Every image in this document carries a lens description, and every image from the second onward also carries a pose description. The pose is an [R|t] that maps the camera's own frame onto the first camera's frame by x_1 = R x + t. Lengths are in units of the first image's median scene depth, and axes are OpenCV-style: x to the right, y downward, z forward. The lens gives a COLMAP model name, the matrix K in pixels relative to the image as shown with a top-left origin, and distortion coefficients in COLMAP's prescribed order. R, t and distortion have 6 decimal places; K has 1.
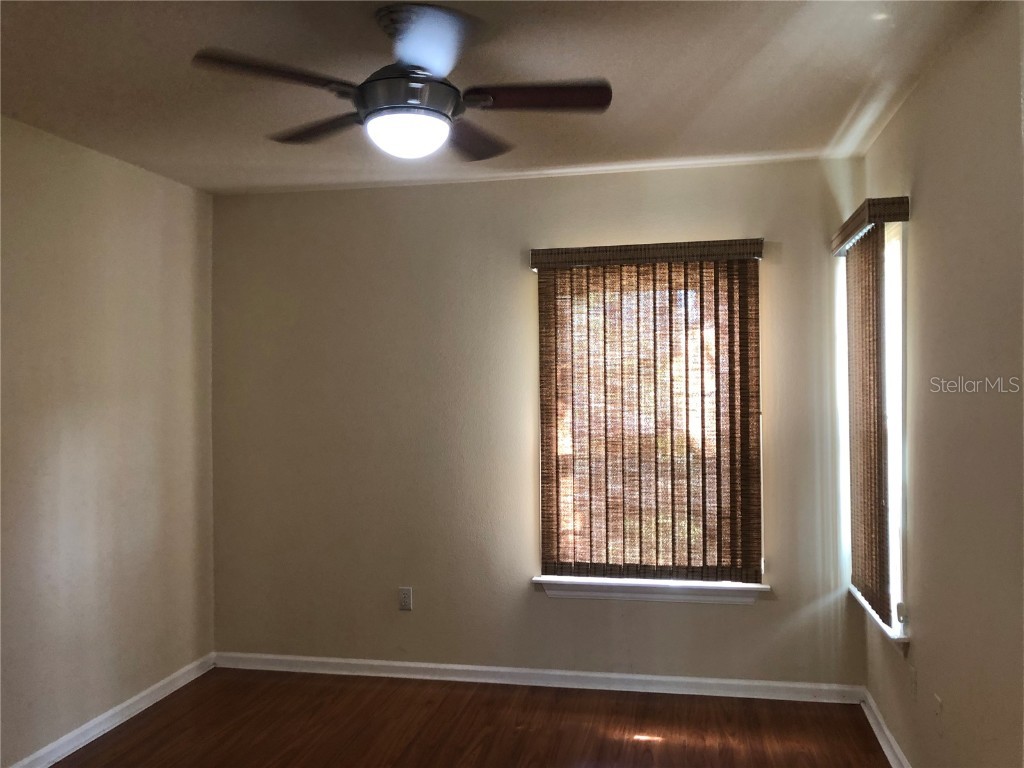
lens RADIAL K [[831.9, 0, 512.0], [0, 831.9, 384.0], [0, 0, 1]] dist [0.107213, -0.193106]
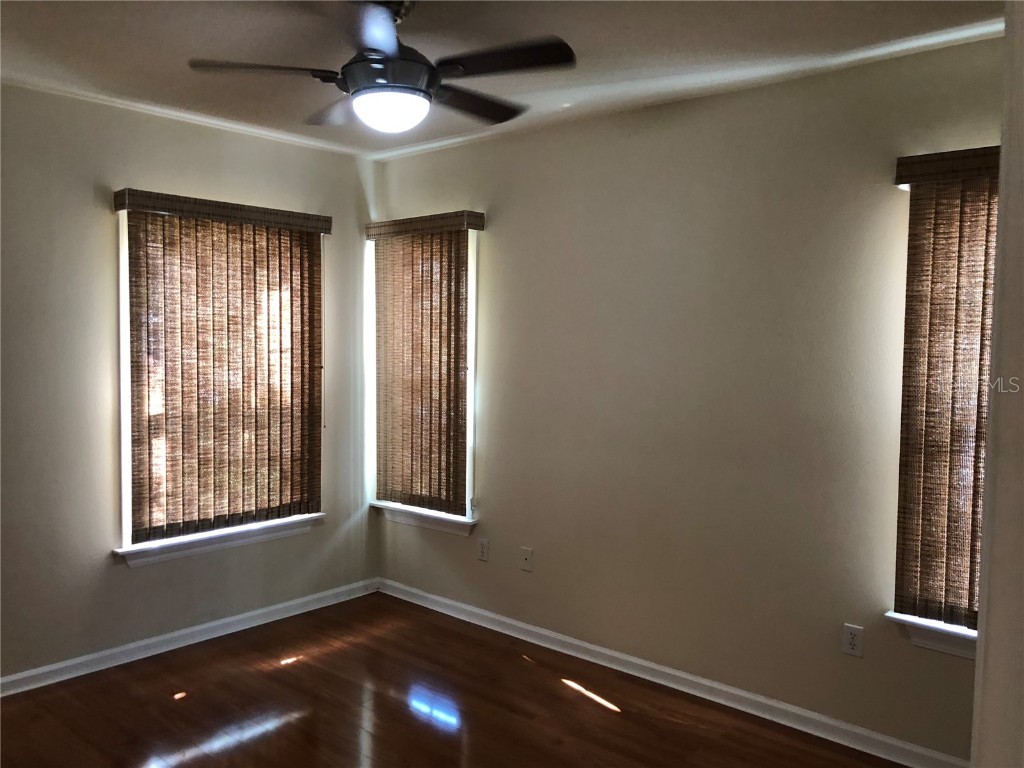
lens RADIAL K [[831.9, 0, 512.0], [0, 831.9, 384.0], [0, 0, 1]] dist [0.107213, -0.193106]
pose [[0.516501, -0.030338, 0.855749, -0.553976], [-0.019881, 0.998678, 0.047405, -0.002256], [-0.856056, -0.041498, 0.515215, 0.170211]]
